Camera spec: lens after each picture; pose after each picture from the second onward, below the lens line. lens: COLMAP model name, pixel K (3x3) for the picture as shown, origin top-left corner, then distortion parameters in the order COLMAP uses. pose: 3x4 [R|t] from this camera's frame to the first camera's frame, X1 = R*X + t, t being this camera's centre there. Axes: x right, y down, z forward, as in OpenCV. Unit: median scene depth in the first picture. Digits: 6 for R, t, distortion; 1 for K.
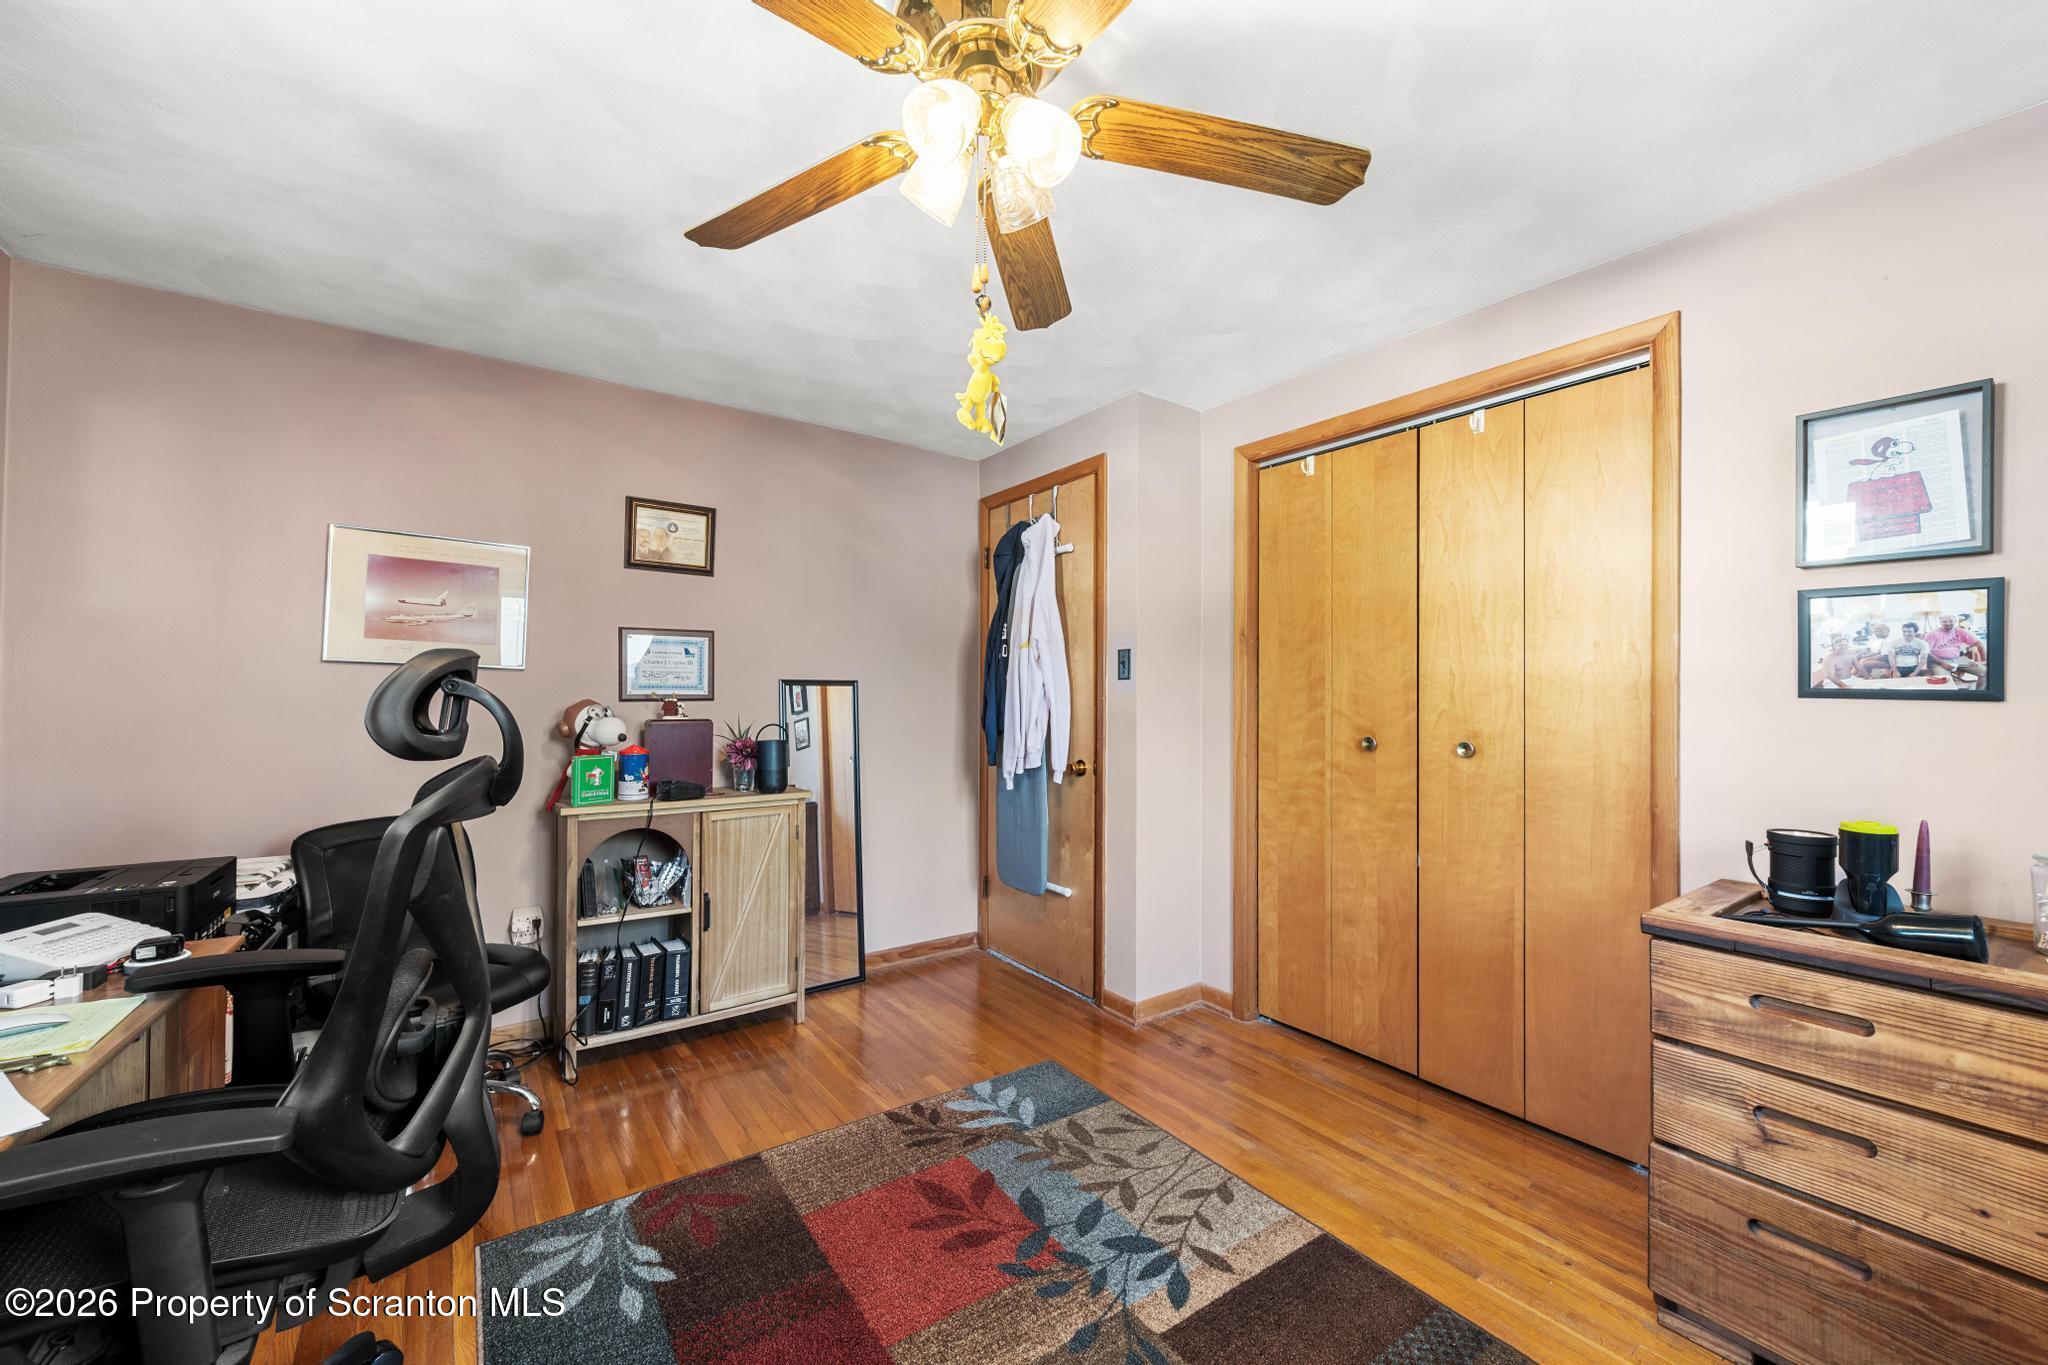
lens RADIAL K [[810.7, 0, 1016.0], [0, 810.7, 684.3], [0, 0, 1]] dist [0.000027, -0.000273]
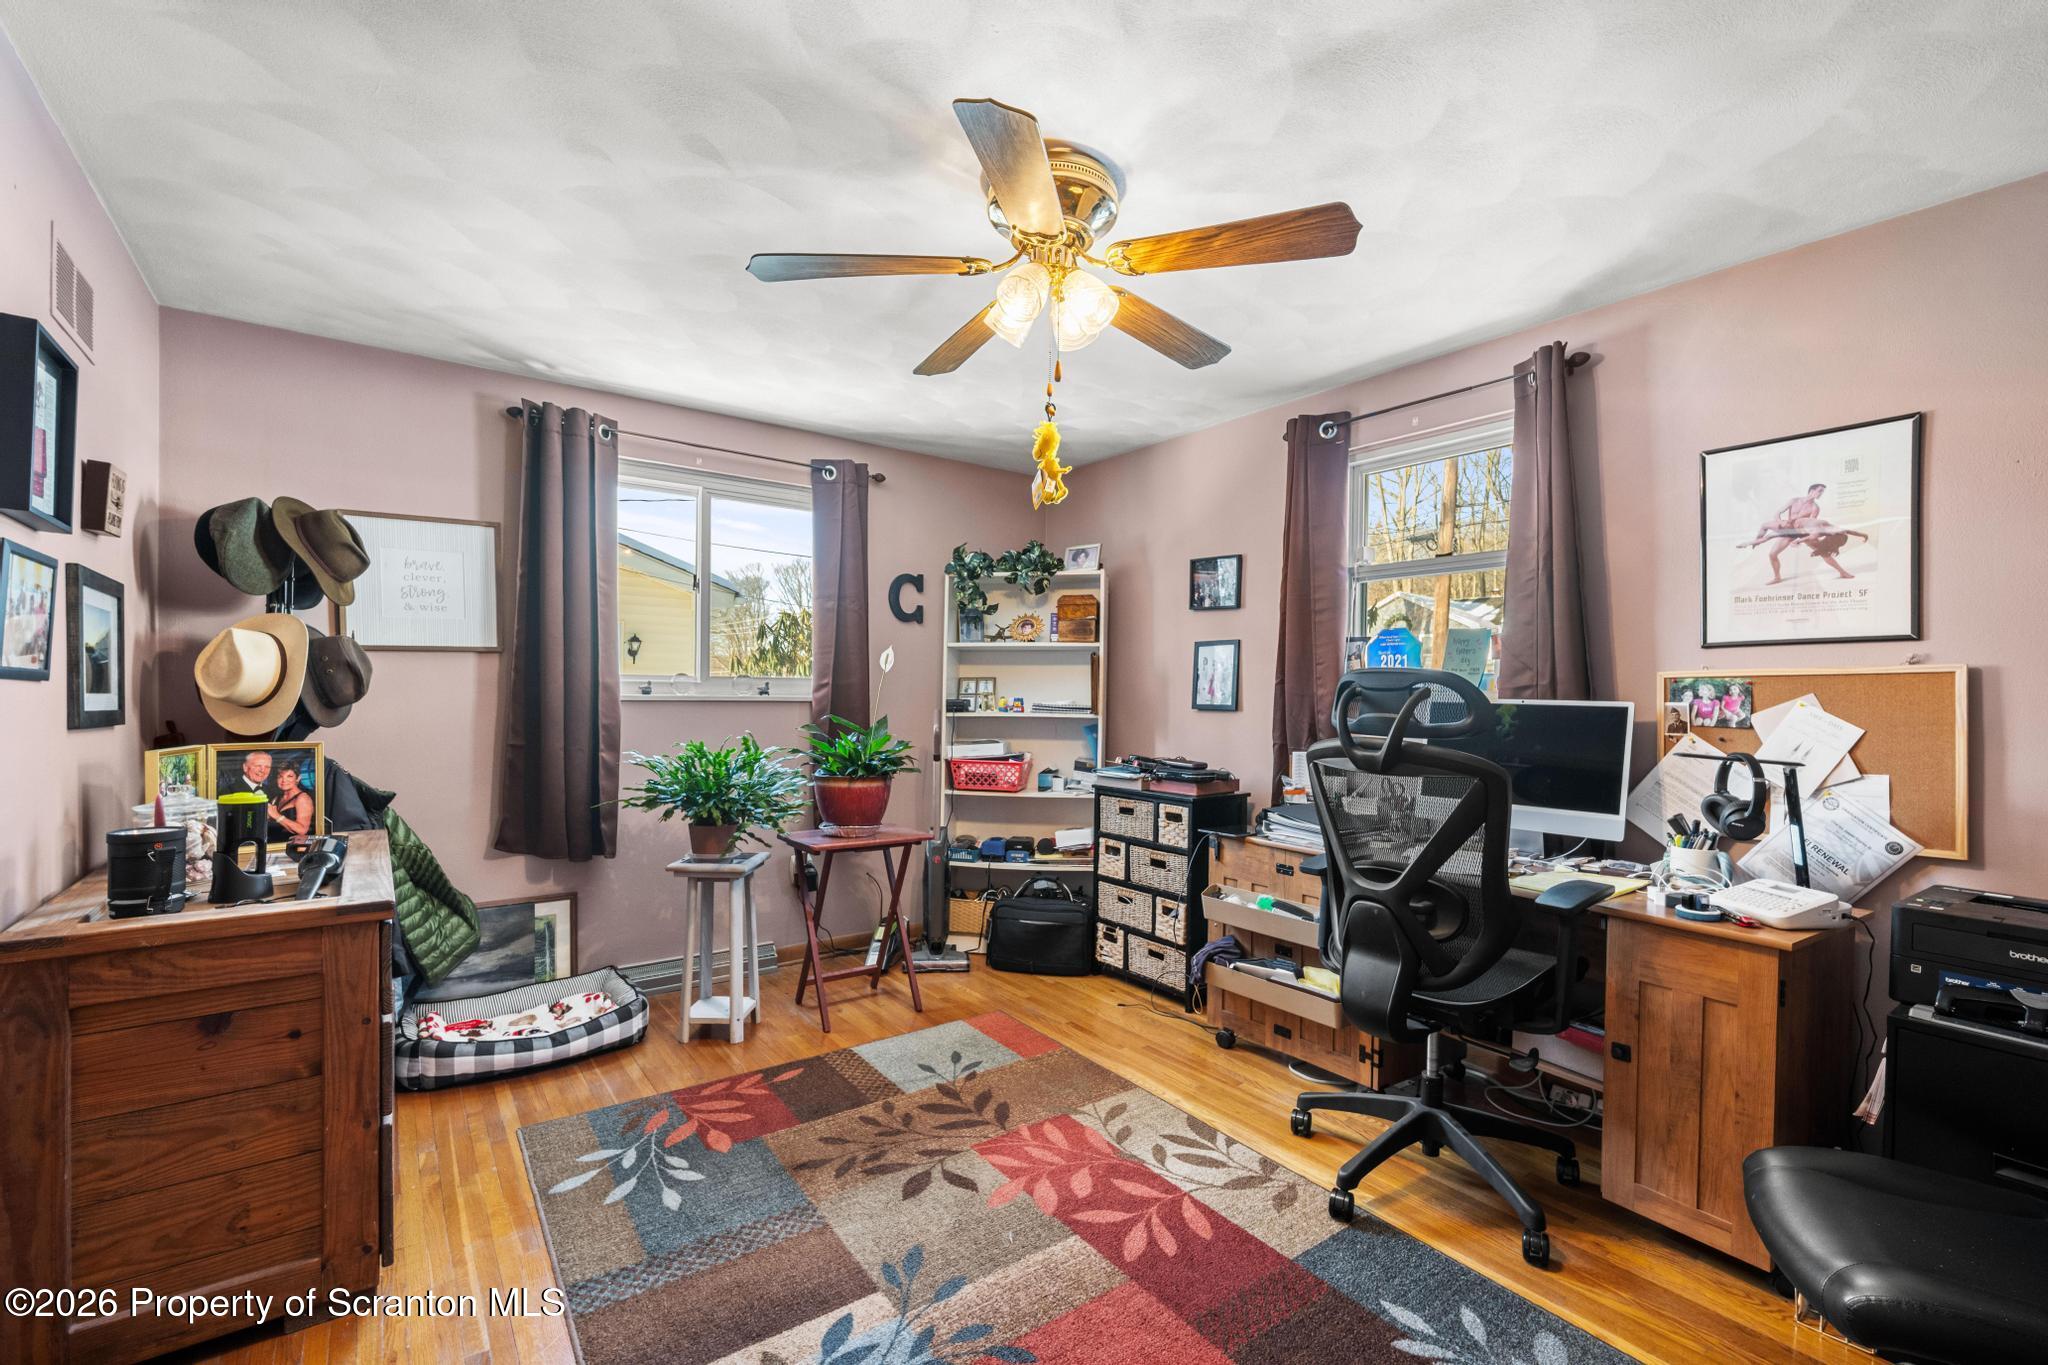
lens RADIAL K [[873.9, 0, 1059.7], [0, 873.9, 710.0], [0, 0, 1]] dist [0.000579, 0.000286]
pose [[-0.998499, -0.015110, -0.052636, 0.011486], [-0.015670, 0.999825, 0.010232, 0.023665], [0.052472, 0.011042, -0.998561, 1.986568]]
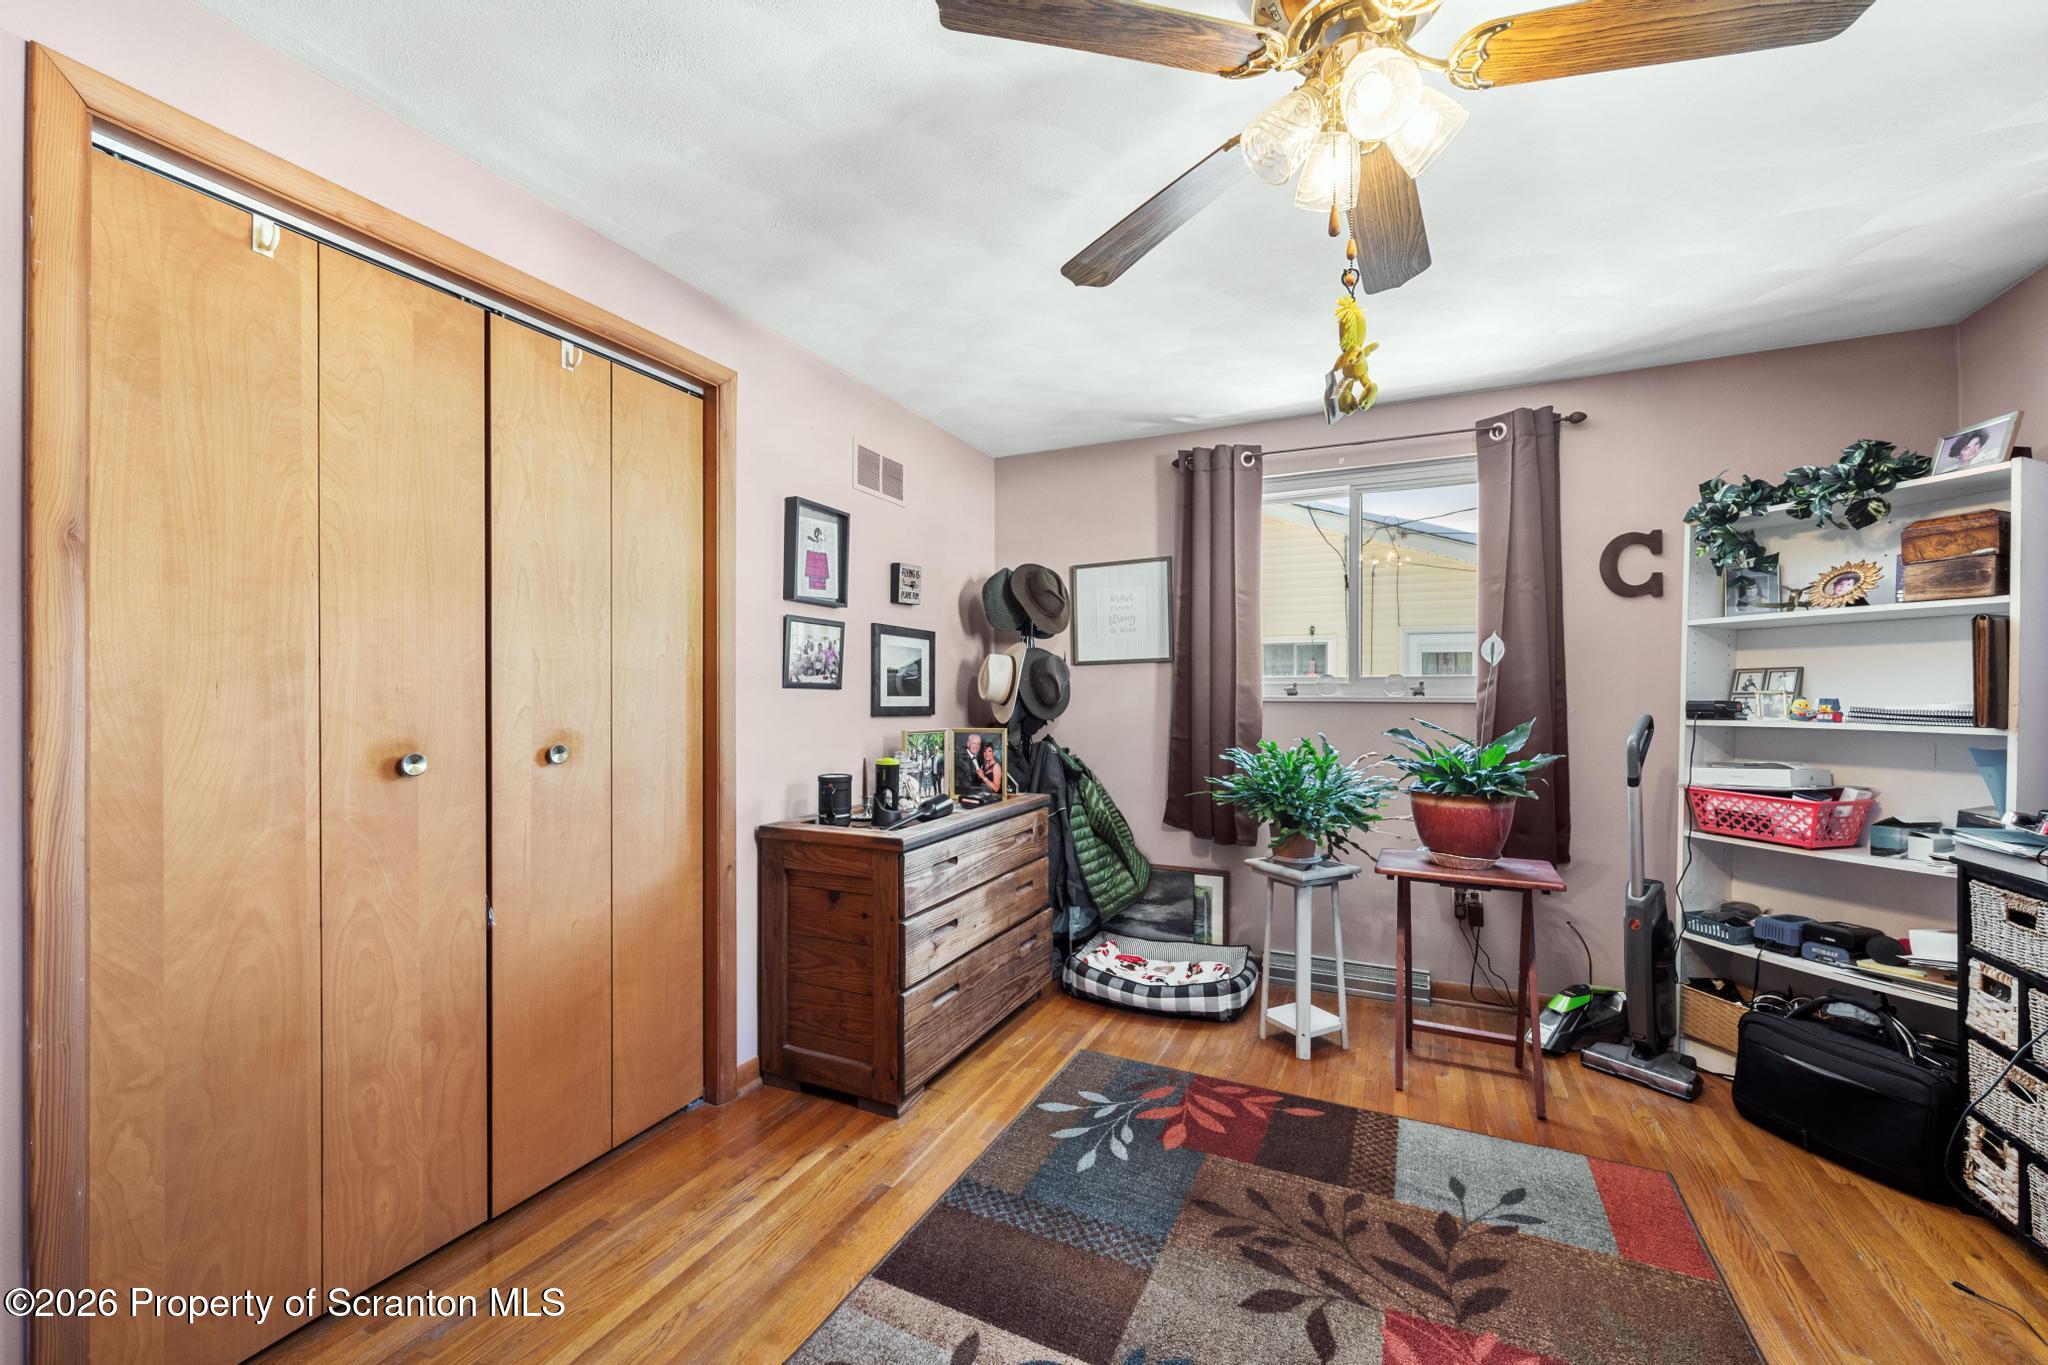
lens RADIAL K [[810.7, 0, 1022.4], [0, 810.7, 689.5], [0, 0, 1]] dist [0.000027, -0.000273]
pose [[-0.500409, -0.004512, 0.865777, -0.539371], [-0.010690, 0.999942, -0.000968, 0.017031], [-0.865723, -0.009740, -0.500428, 1.441644]]
